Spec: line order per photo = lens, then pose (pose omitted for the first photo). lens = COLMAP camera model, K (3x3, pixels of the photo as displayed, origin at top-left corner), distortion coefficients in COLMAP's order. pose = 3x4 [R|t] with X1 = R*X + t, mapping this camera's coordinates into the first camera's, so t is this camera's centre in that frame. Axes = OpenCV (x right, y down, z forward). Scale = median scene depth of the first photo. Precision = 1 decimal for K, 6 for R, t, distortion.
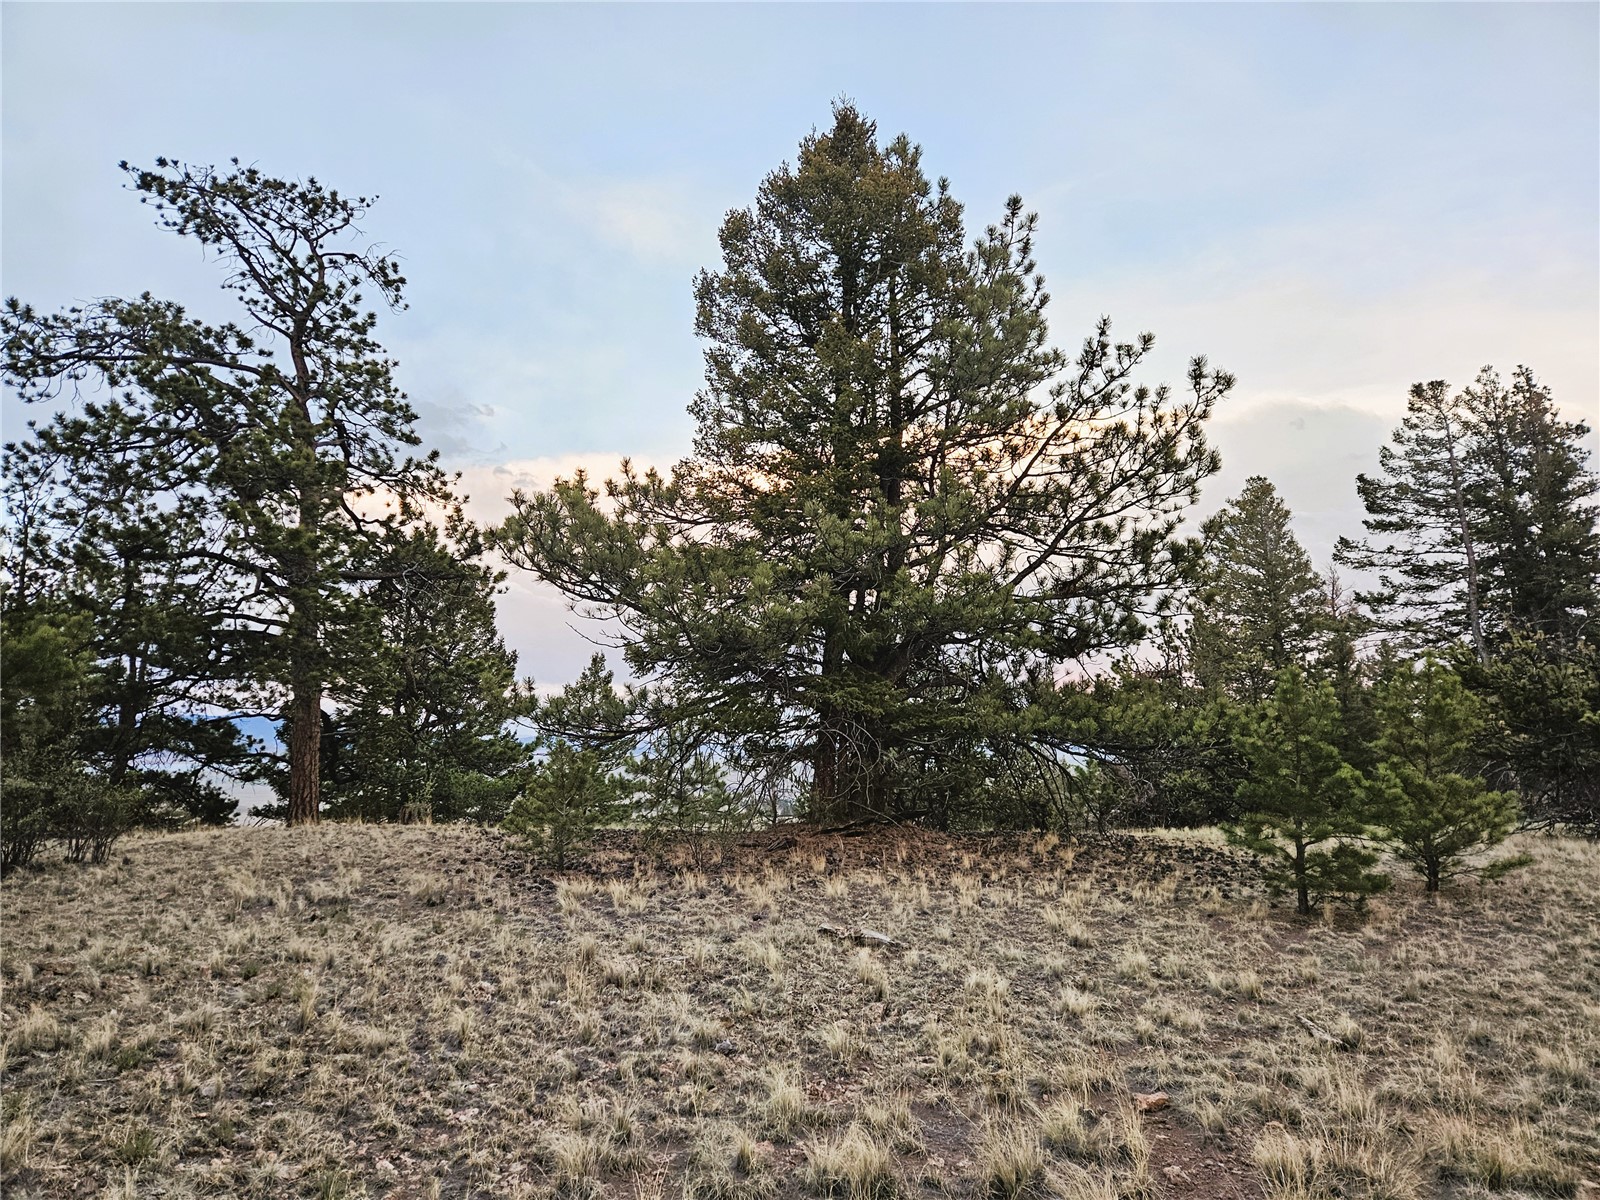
lens RADIAL K [[1058.6, 0, 796.2], [0, 1058.6, 589.5], [0, 0, 1]] dist [0.083078, -0.062476]
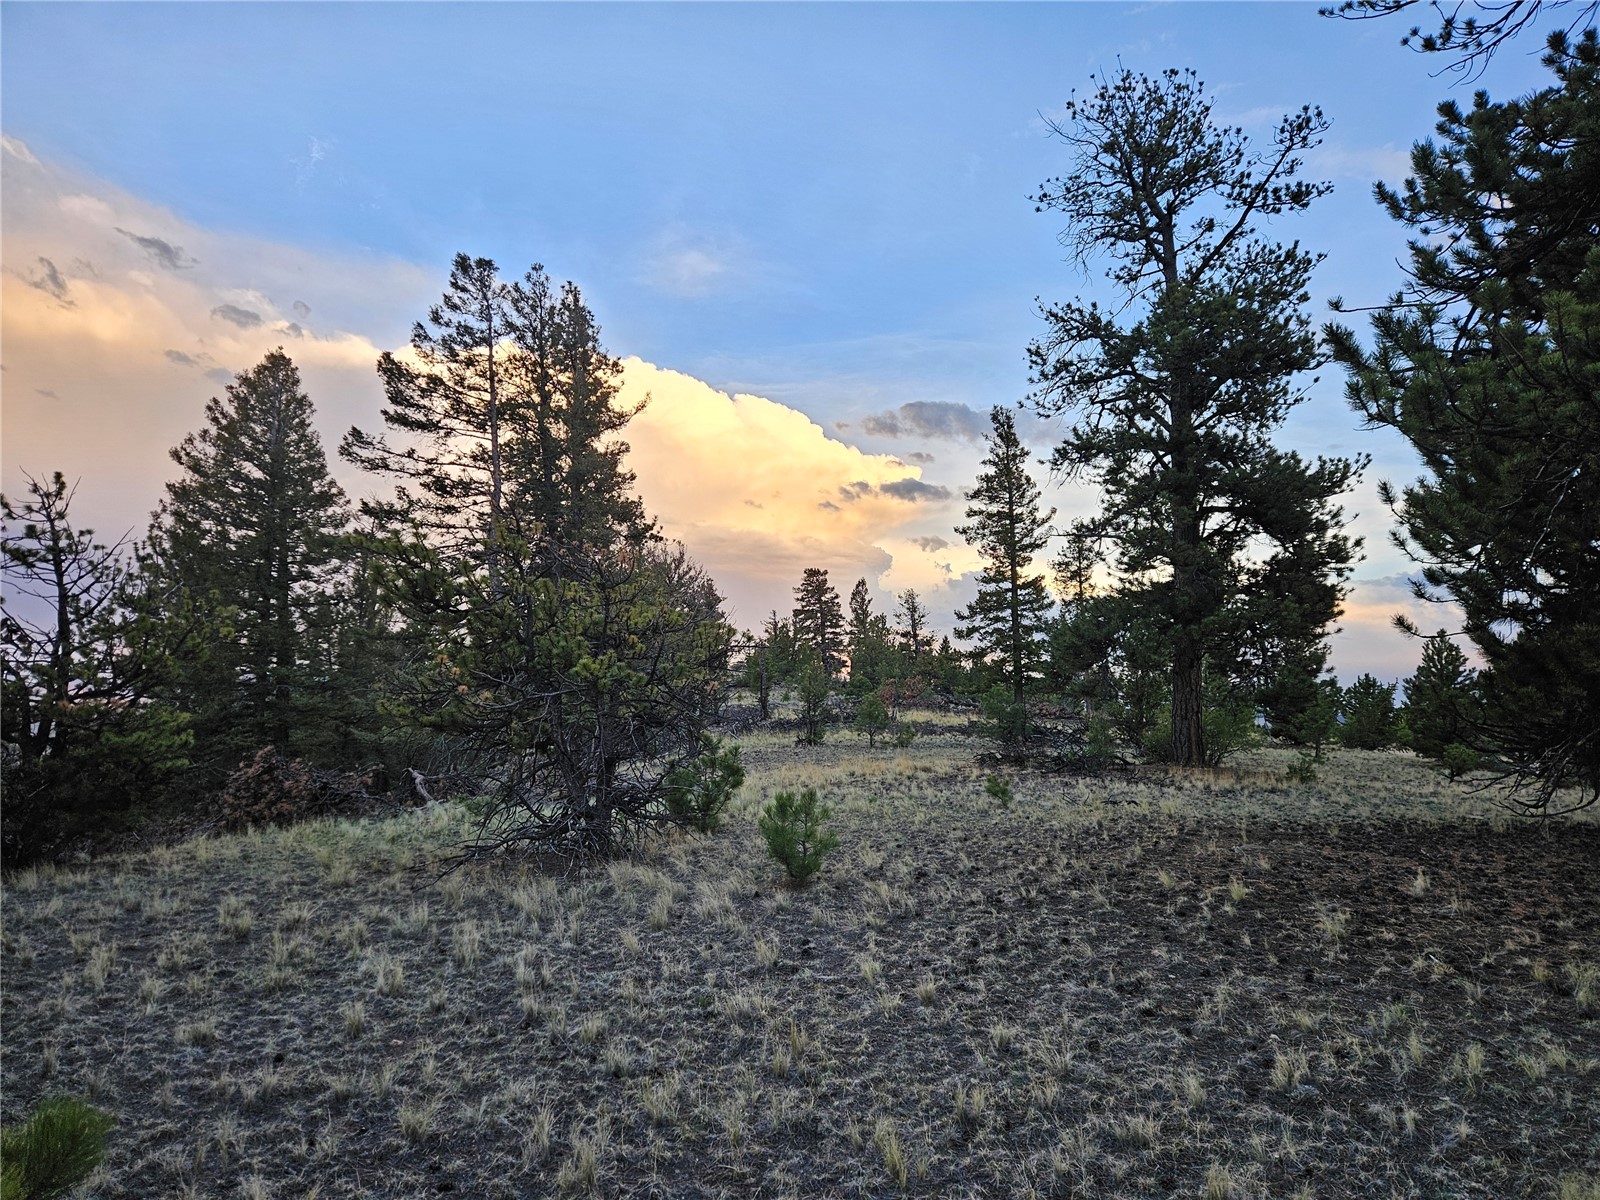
lens RADIAL K [[1058.6, 0, 779.6], [0, 1058.6, 619.1], [0, 0, 1]] dist [0.083078, -0.062476]
pose [[0.694565, 0.064591, 0.716524, 0.184710], [-0.118660, 0.992606, 0.025545, 0.031298], [-0.709577, -0.102765, 0.697094, 0.250332]]
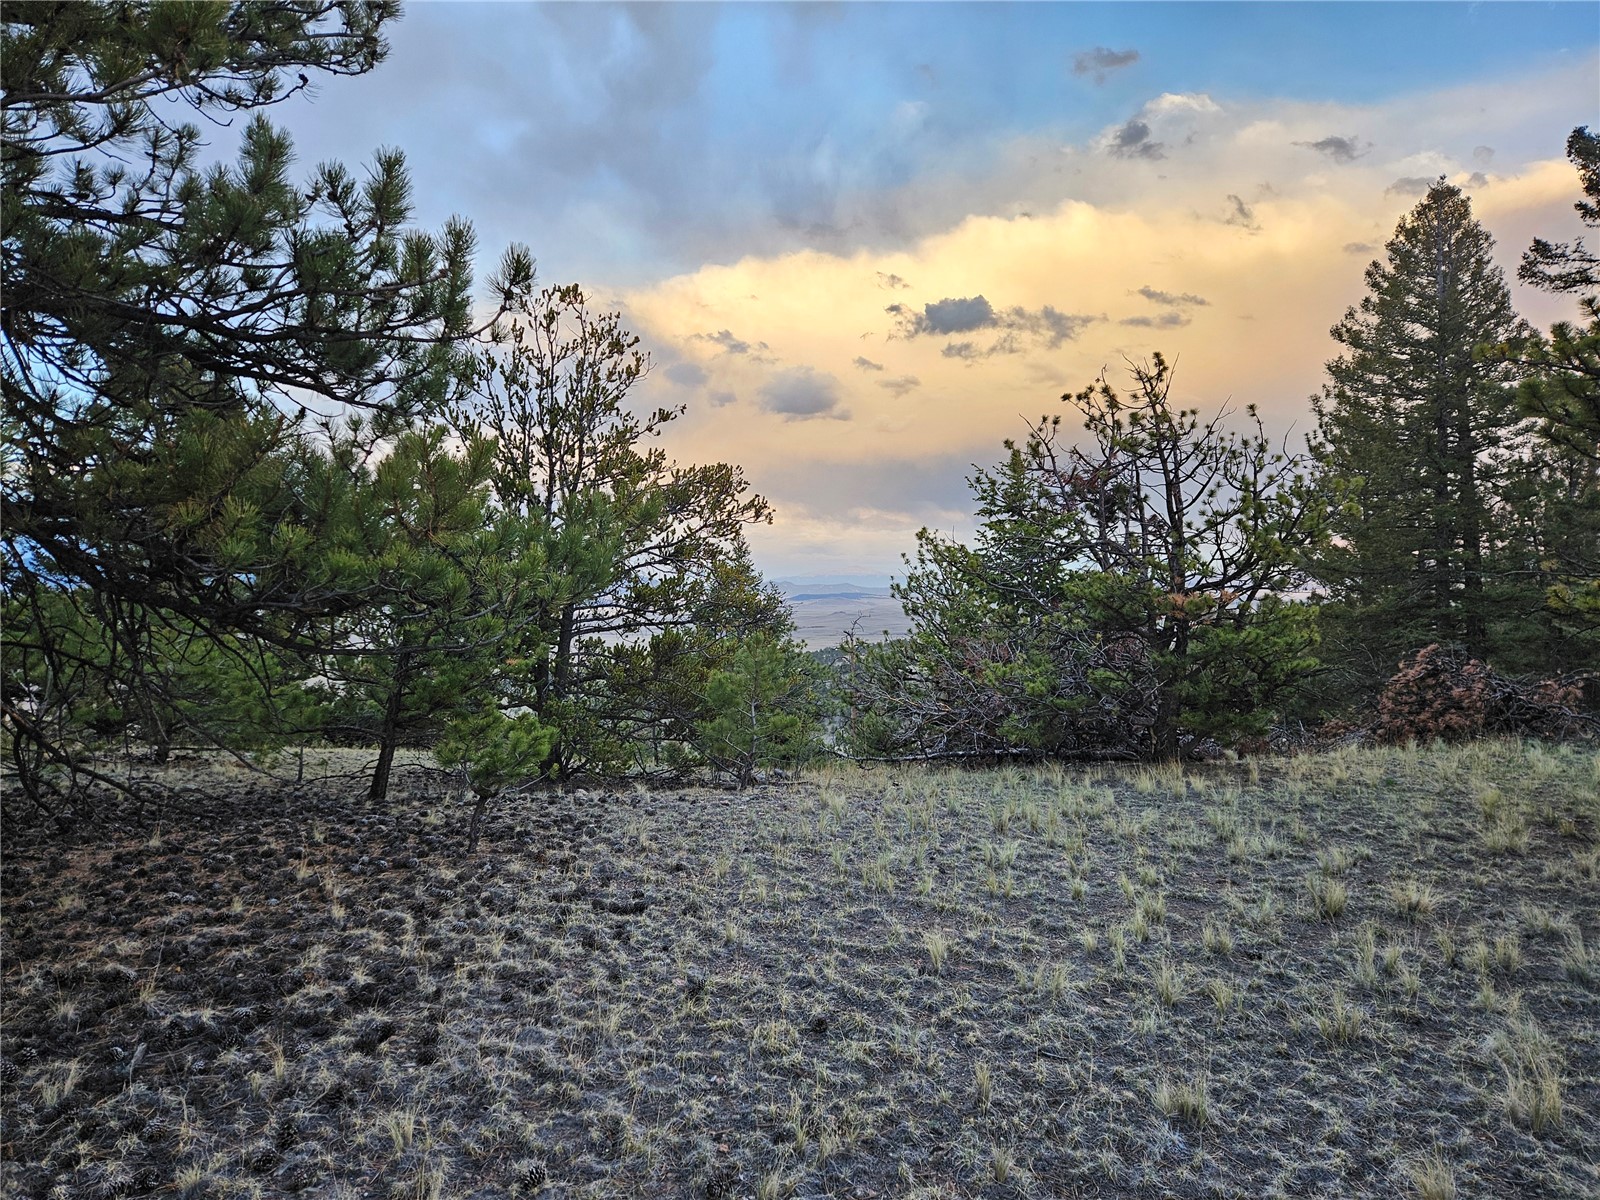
lens RADIAL K [[1058.6, 0, 807.1], [0, 1058.6, 592.0], [0, 0, 1]] dist [0.083078, -0.062476]
pose [[0.980465, -0.015646, -0.196072, 0.228897], [0.044111, 0.988931, 0.141665, 0.041844], [0.191685, -0.147546, 0.970302, 0.316174]]
